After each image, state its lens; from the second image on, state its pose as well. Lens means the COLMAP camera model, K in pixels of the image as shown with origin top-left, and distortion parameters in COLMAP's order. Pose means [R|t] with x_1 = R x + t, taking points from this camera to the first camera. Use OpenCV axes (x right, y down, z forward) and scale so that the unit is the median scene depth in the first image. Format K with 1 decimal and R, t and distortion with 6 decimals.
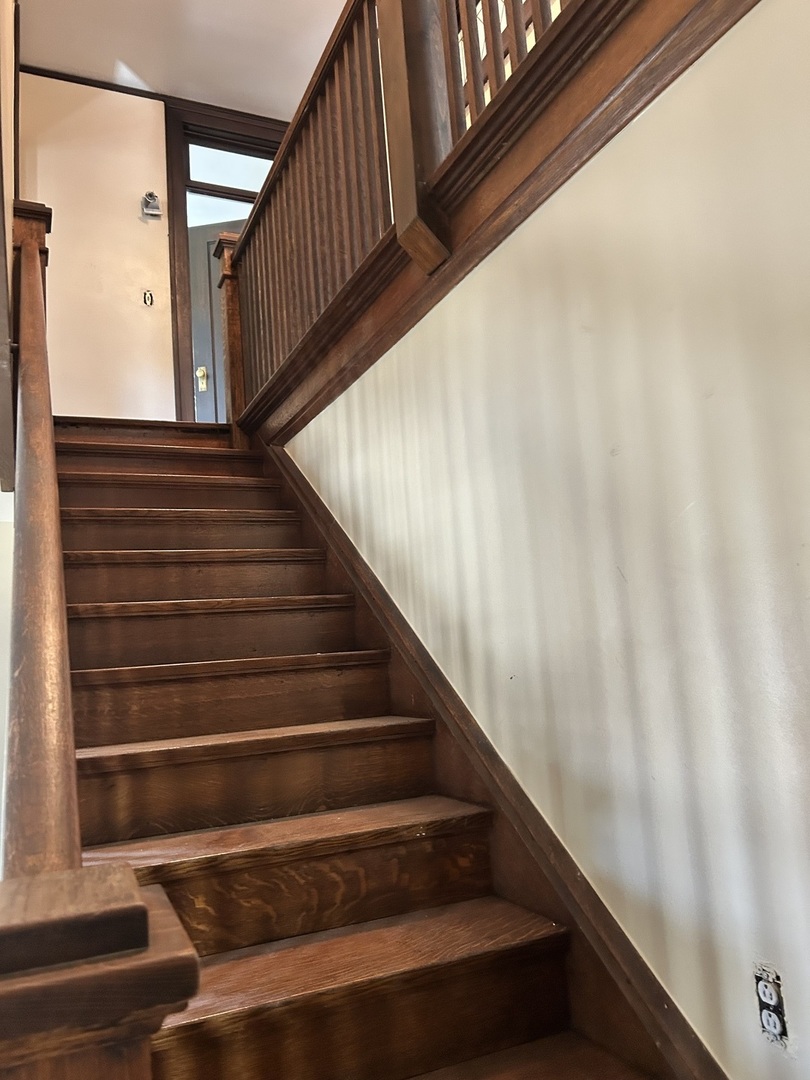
lens RADIAL K [[815.1, 0, 402.7], [0, 815.1, 539.6], [0, 0, 1]] dist [0.058808, -0.057777]
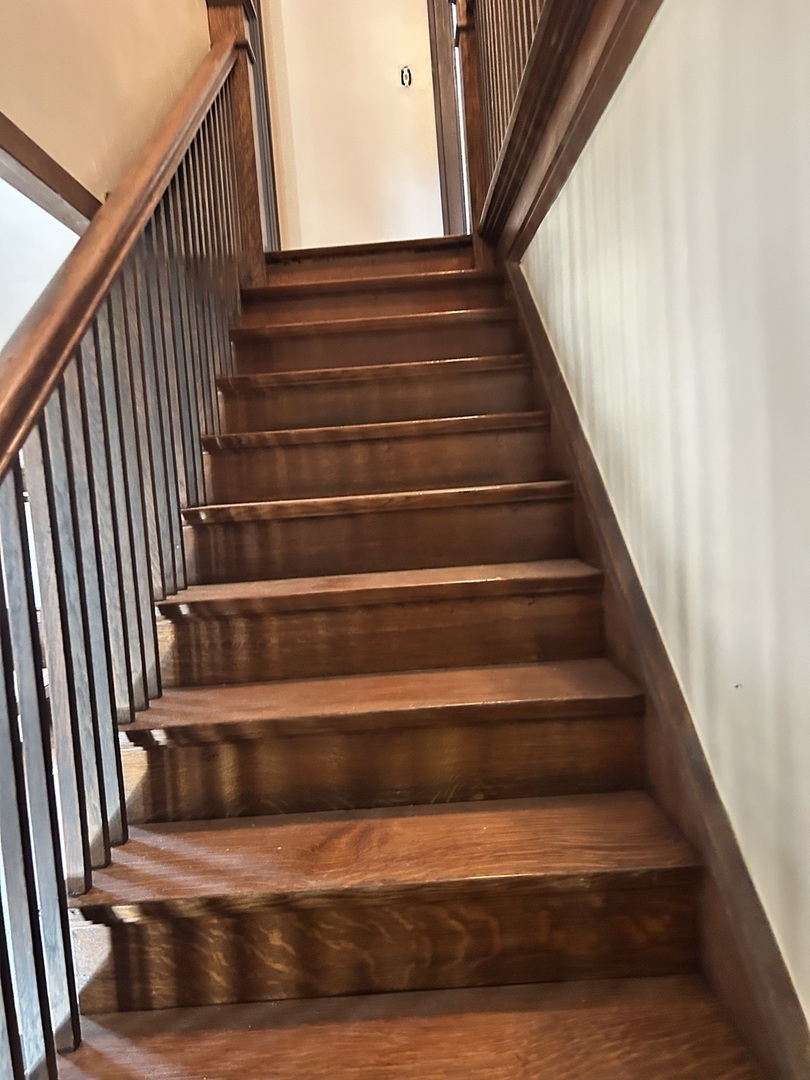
lens RADIAL K [[815.1, 0, 403.9], [0, 815.1, 544.4], [0, 0, 1]] dist [0.058808, -0.057777]
pose [[0.909865, 0.038191, -0.413144, 0.148975], [0.068773, 0.968098, 0.240949, -0.090712], [0.409166, -0.247644, 0.878212, 0.371134]]
